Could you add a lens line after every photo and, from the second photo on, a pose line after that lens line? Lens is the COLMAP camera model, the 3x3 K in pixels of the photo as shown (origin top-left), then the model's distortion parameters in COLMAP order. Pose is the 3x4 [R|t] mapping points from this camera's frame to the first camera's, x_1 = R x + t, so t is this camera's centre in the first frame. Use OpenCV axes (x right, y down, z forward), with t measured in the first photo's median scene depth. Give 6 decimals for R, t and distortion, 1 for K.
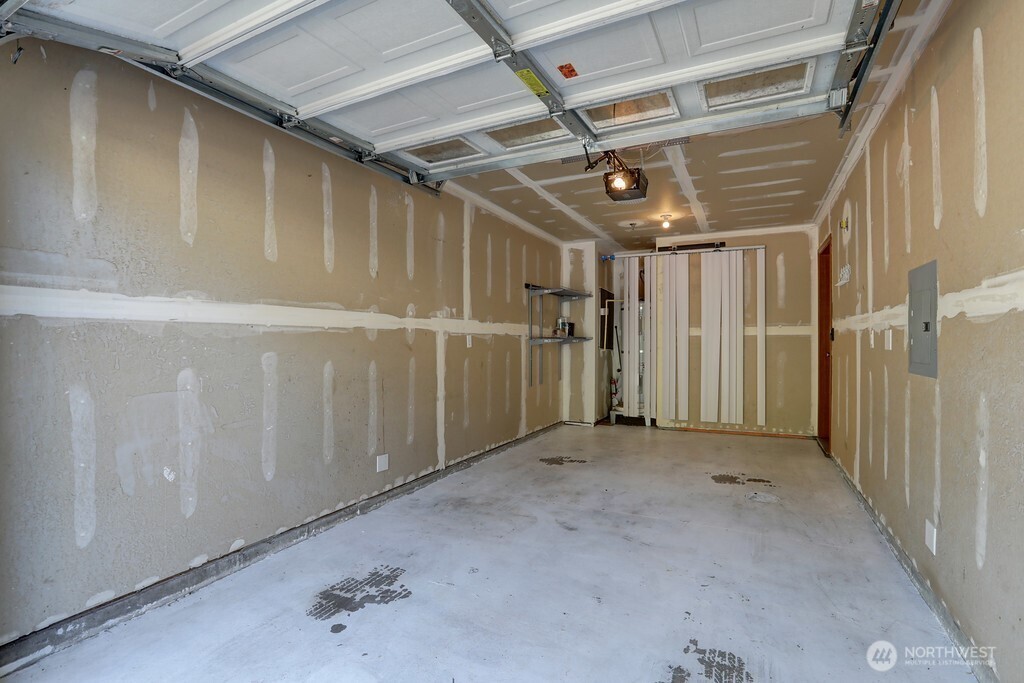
lens RADIAL K [[470.4, 0, 518.7], [0, 470.4, 341.0], [0, 0, 1]] dist [-0.003039, 0.001639]
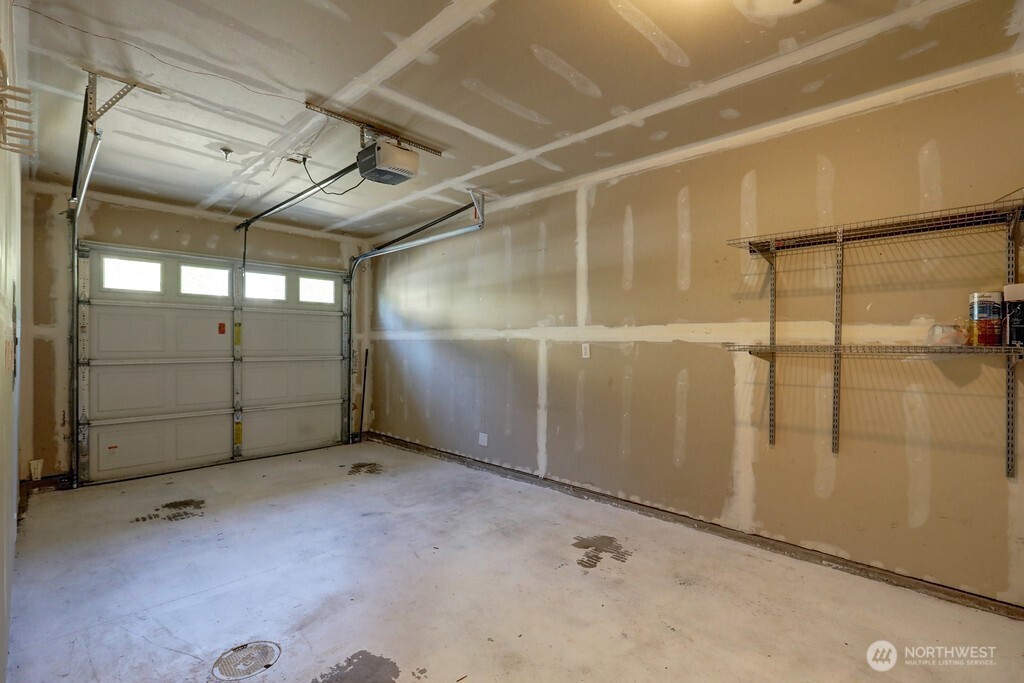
lens RADIAL K [[470.4, 0, 520.2], [0, 470.4, 343.7], [0, 0, 1]] dist [-0.003039, 0.001639]
pose [[-0.283854, -0.001601, -0.958866, 0.812533], [-0.004326, 0.999991, -0.000389, -0.012257], [0.958858, 0.004038, -0.283859, 1.240592]]
